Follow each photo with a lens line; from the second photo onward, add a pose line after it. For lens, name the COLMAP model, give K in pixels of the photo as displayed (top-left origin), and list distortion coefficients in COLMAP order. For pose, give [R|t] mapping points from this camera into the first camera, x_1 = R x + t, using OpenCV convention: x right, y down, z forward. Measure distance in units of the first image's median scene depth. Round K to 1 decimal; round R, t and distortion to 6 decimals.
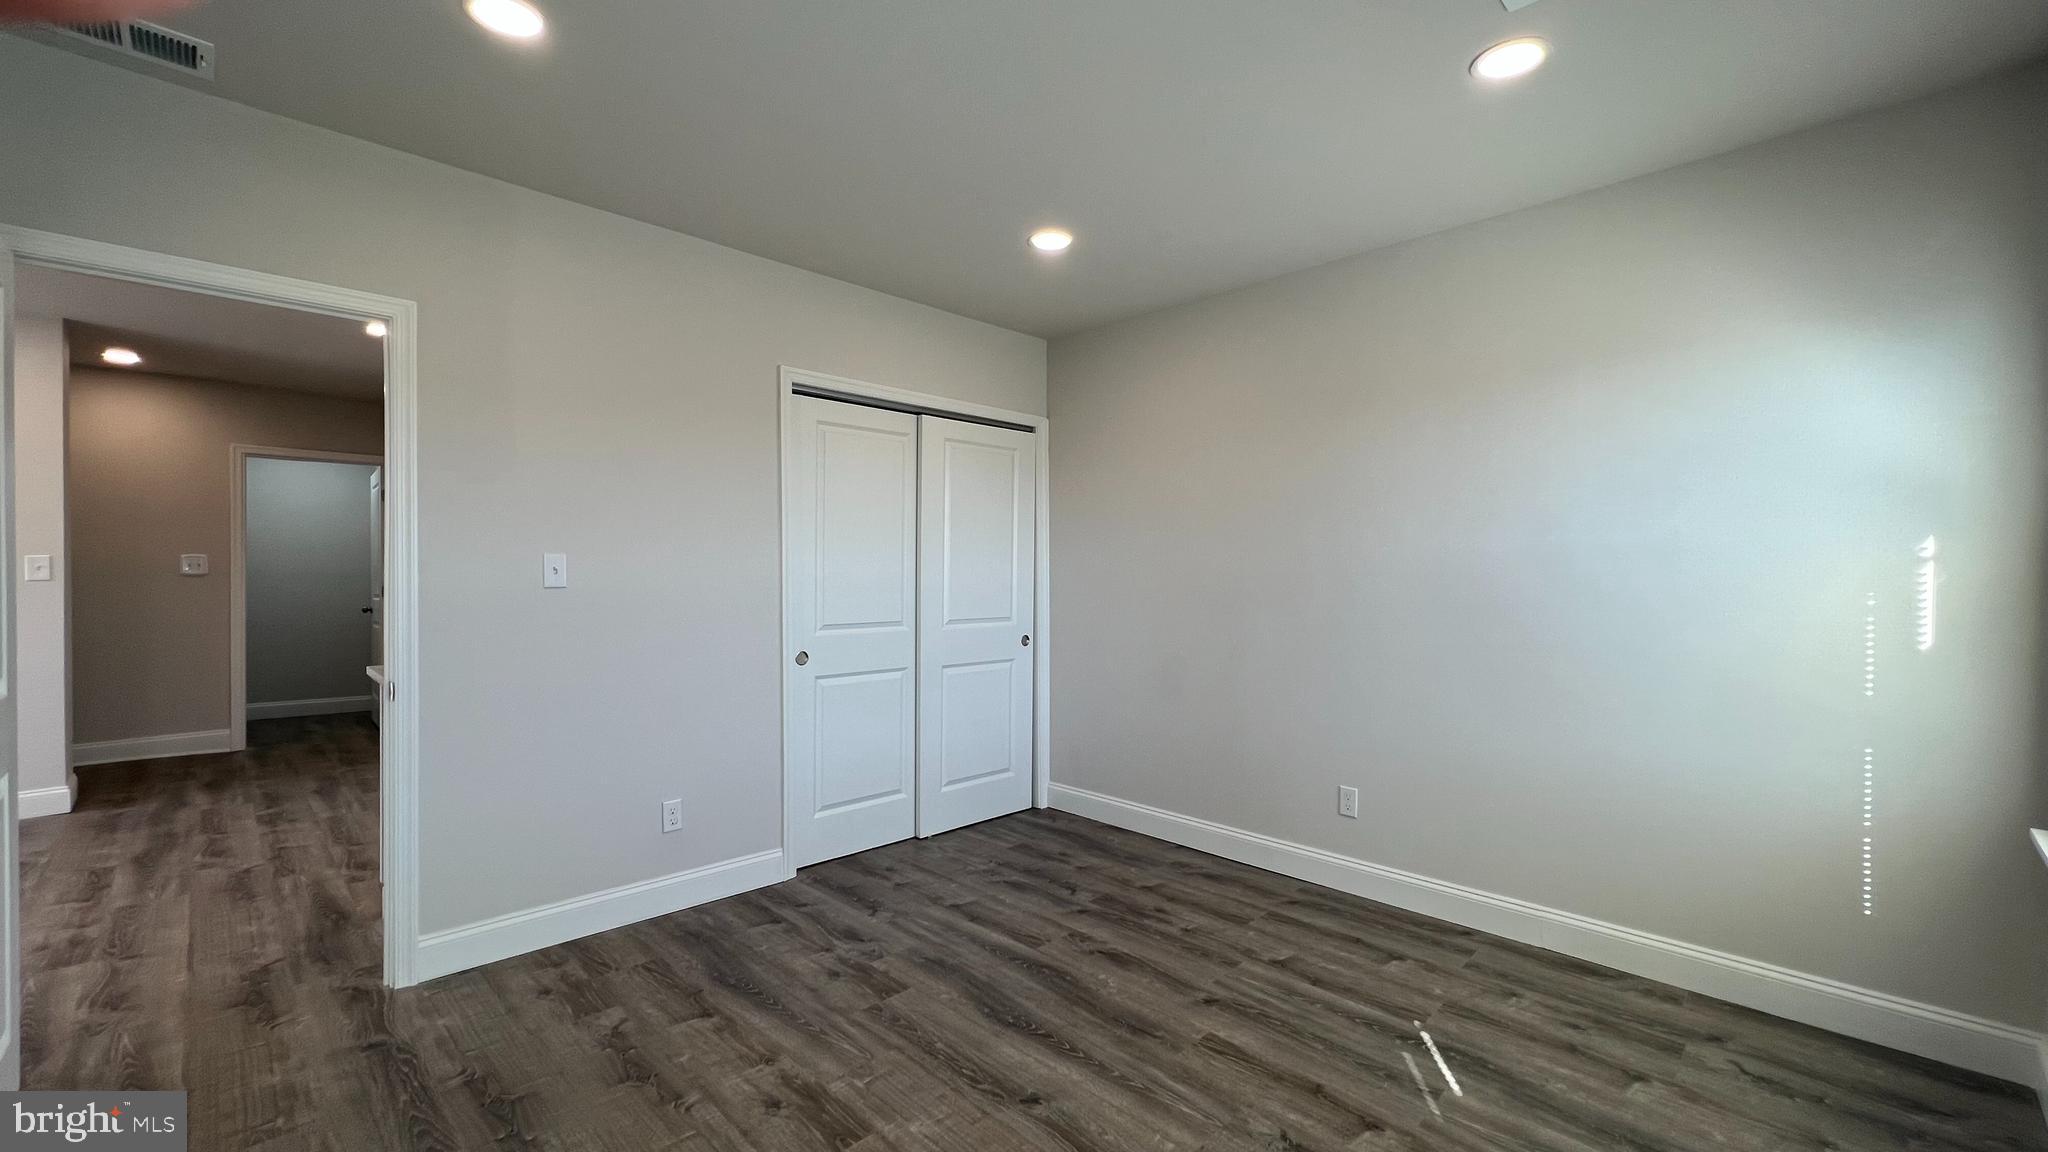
lens RADIAL K [[822.9, 0, 1024.0], [0, 822.9, 576.0], [0, 0, 1]] dist [-0.001182, -0.000433]
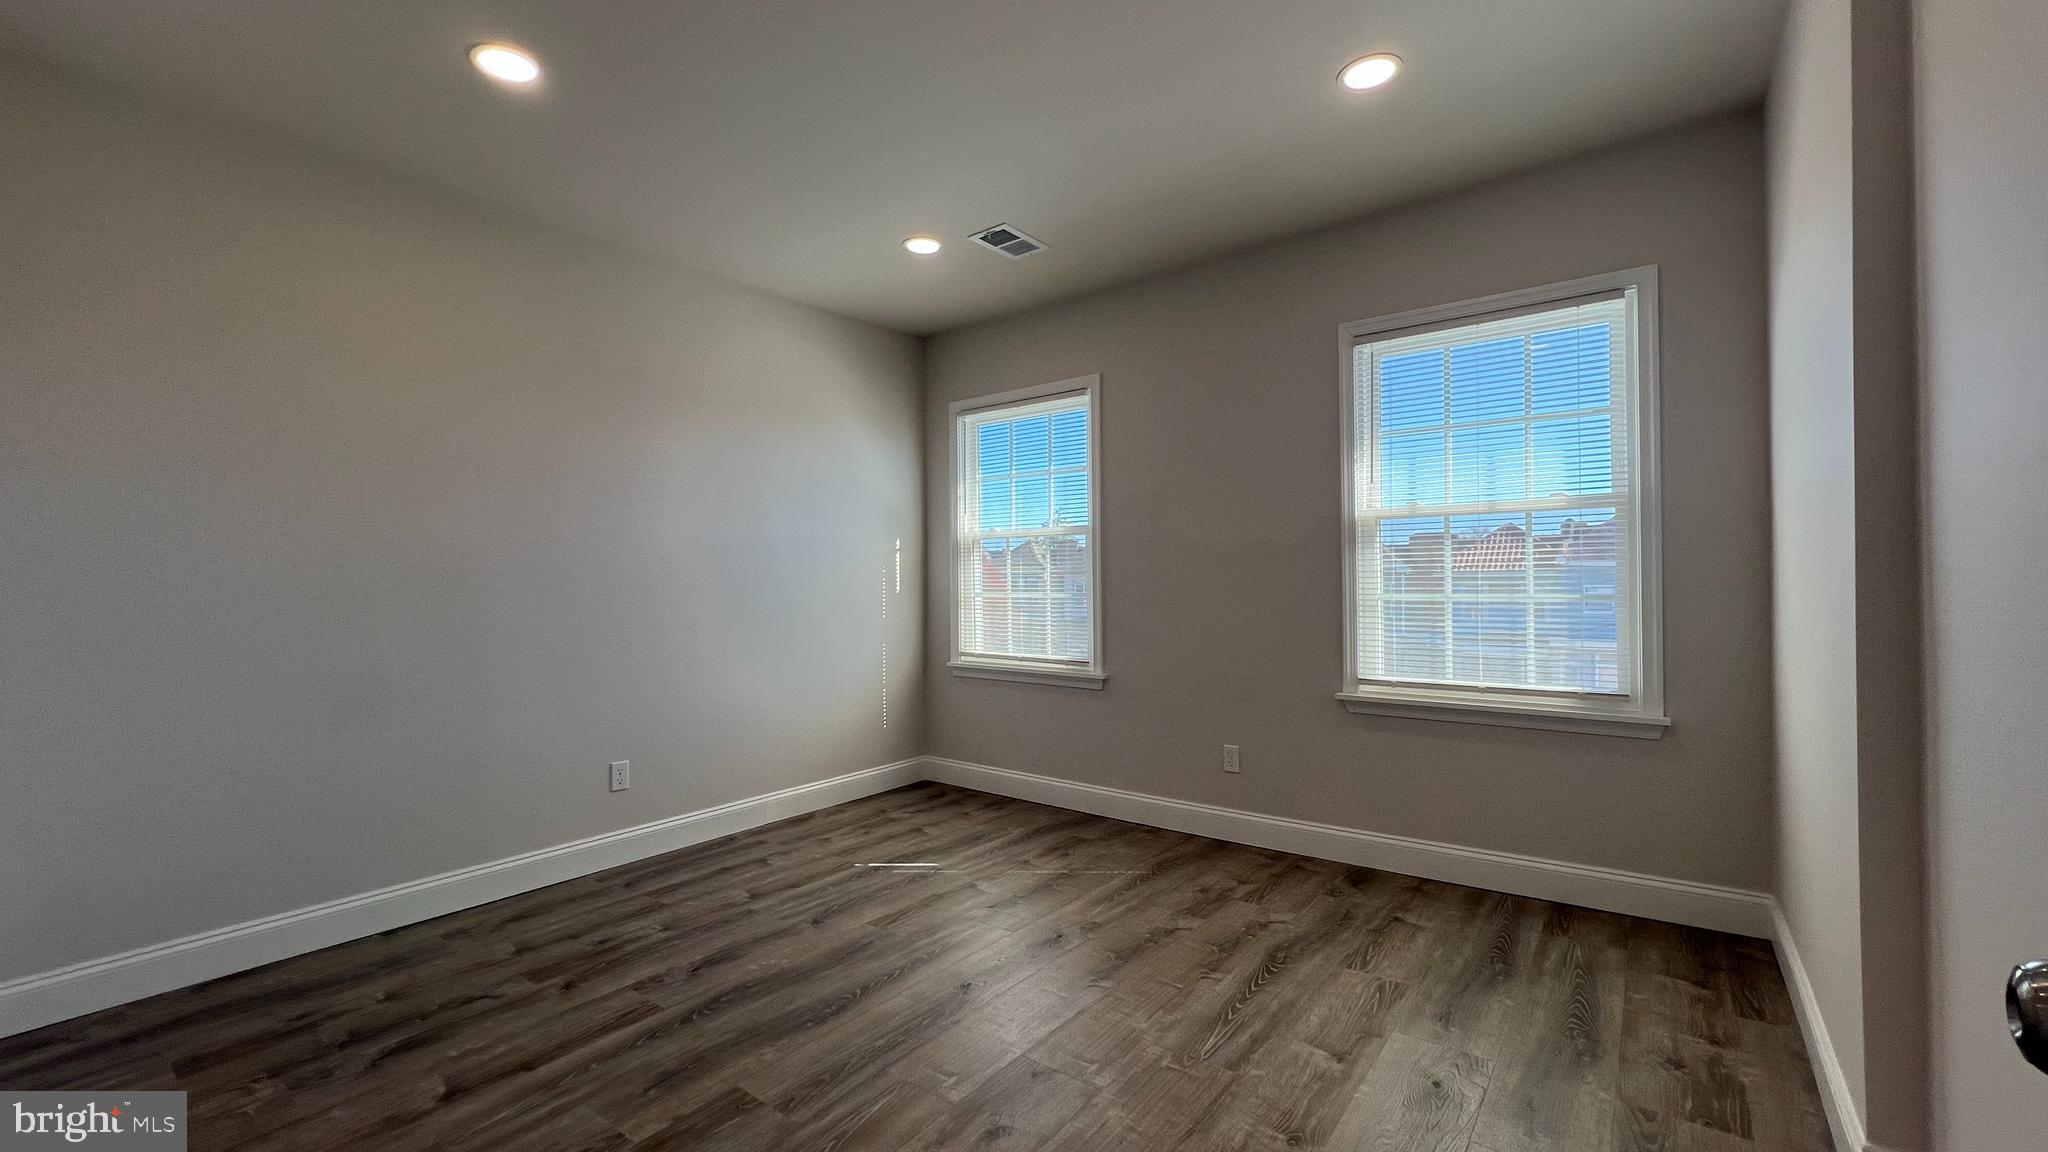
lens RADIAL K [[822.9, 0, 1024.0], [0, 822.9, 576.0], [0, 0, 1]] dist [-0.001182, -0.000433]
pose [[-0.133421, 0.006060, 0.991041, -0.802338], [0.019385, 0.999806, -0.003504, 0.046525], [-0.990870, 0.018744, -0.133512, 0.742265]]
